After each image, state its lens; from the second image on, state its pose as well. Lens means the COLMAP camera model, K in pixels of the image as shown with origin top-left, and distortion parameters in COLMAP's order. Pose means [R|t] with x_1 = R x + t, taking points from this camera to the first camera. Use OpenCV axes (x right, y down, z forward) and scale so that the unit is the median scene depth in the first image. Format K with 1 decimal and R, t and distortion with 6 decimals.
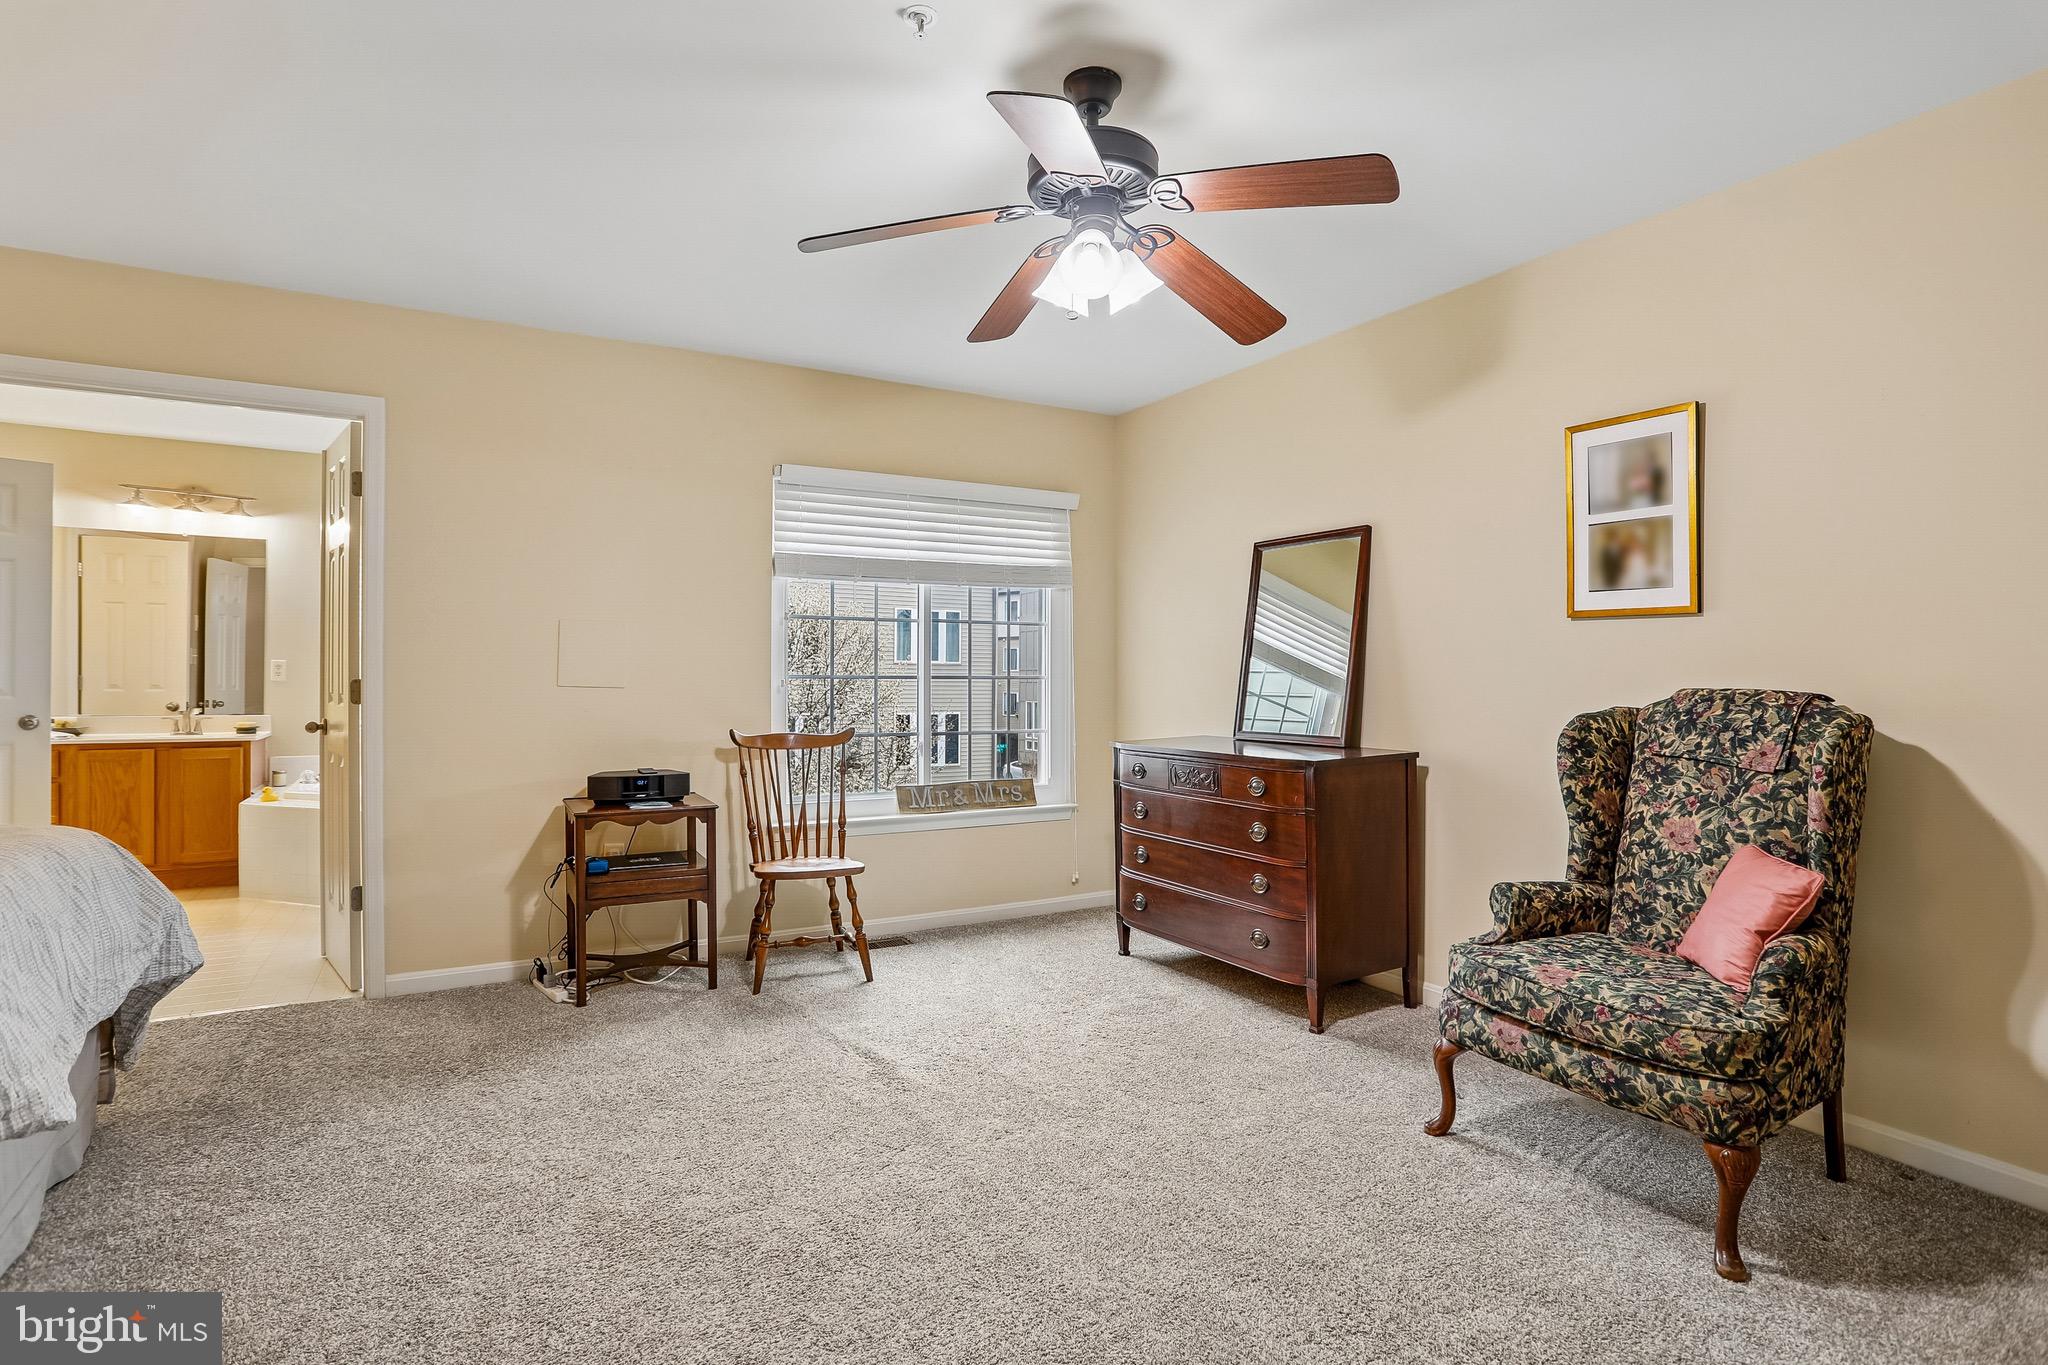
lens RADIAL K [[1018.2, 0, 1026.6], [0, 1018.2, 678.3], [0, 0, 1]] dist [-0.040279, 0.018942]
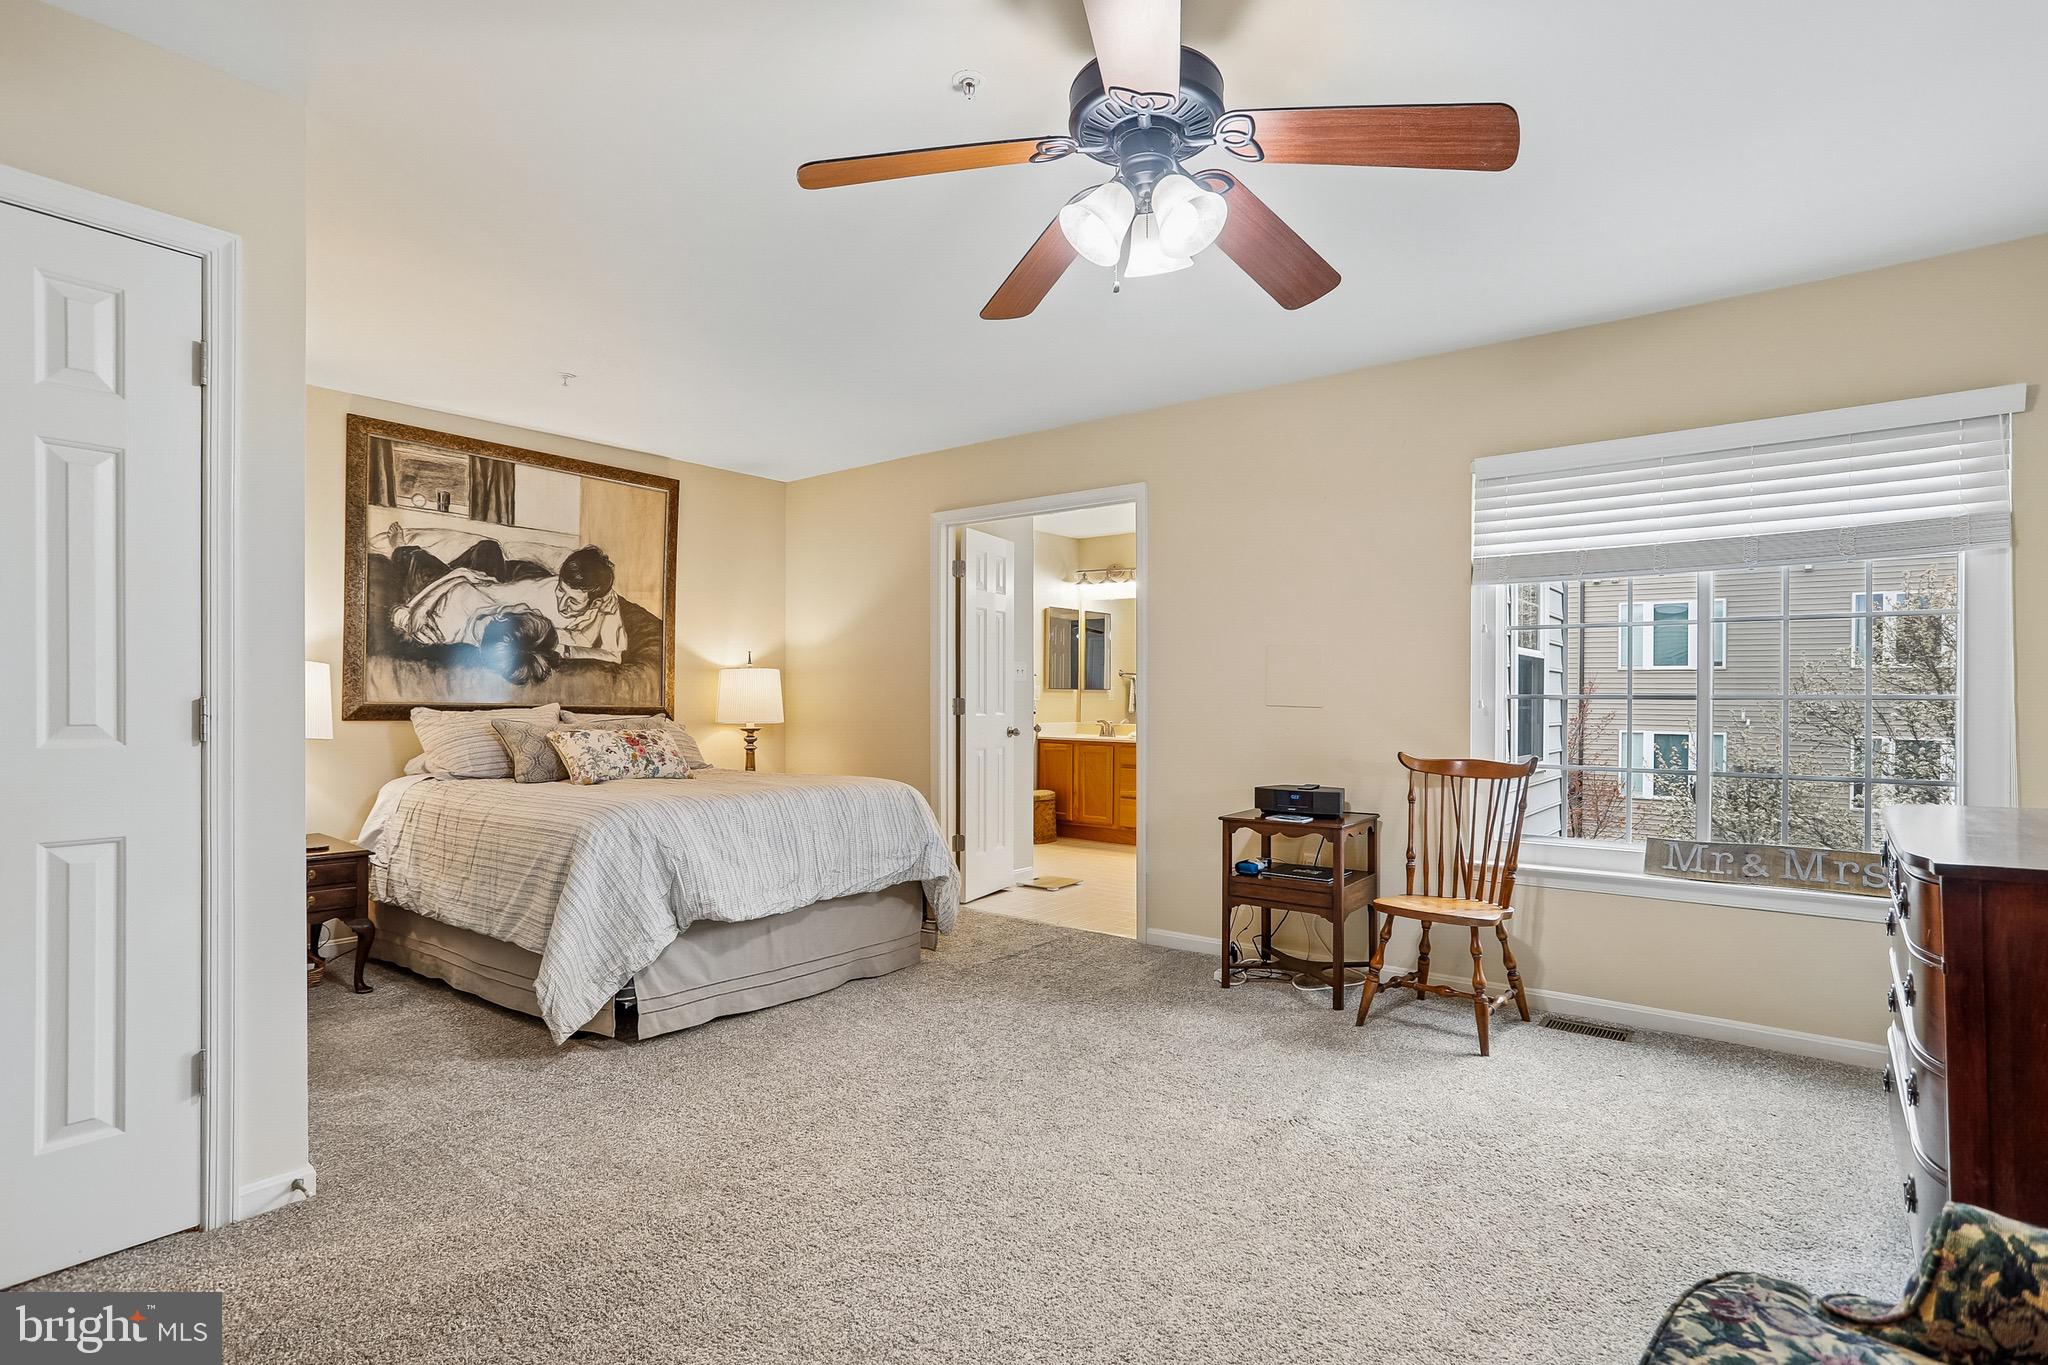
lens RADIAL K [[1018.2, 0, 1056.0], [0, 1018.2, 701.4], [0, 0, 1]] dist [-0.040279, 0.018942]
pose [[0.390860, 0.000966, -0.920450, 0.464436], [-0.002257, 0.999997, 0.000091, 0.004015], [0.920447, 0.002042, 0.390861, 0.333269]]
